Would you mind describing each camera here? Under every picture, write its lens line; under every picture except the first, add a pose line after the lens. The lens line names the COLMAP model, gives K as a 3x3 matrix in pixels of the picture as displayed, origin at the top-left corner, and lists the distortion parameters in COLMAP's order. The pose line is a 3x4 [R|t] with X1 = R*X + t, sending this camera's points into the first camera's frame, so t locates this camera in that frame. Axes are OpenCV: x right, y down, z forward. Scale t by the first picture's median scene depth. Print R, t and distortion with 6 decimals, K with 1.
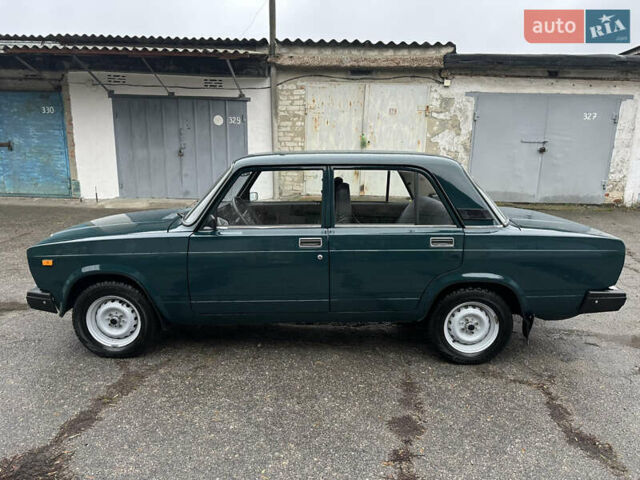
lens RADIAL K [[451.0, 0, 316.0], [0, 451.0, 240.2], [0, 0, 1]] dist [0.109551, -0.163190]
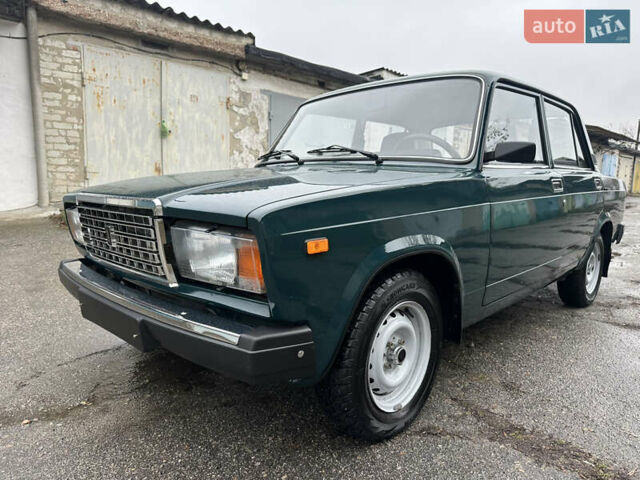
lens RADIAL K [[465.8, 0, 319.7], [0, 465.8, 236.2], [0, 0, 1]] dist [0.001142, -0.003915]
pose [[0.709034, -0.076264, 0.701038, -0.290009], [0.134581, 0.990497, -0.028363, 0.025540], [-0.692212, 0.114457, 0.712560, 0.253847]]
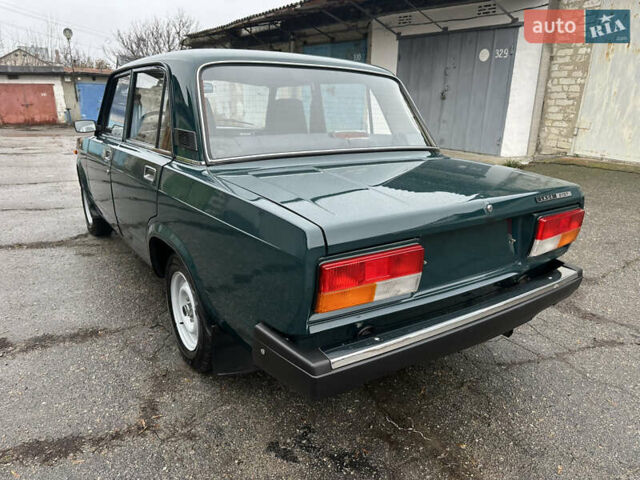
lens RADIAL K [[459.4, 0, 311.3], [0, 459.4, 240.6], [0, 0, 1]] dist [0.005968, -0.006814]
pose [[0.549348, 0.249127, -0.797592, 0.368875], [-0.171123, 0.967832, 0.184438, -0.036385], [0.817884, 0.035165, 0.574308, 0.274053]]
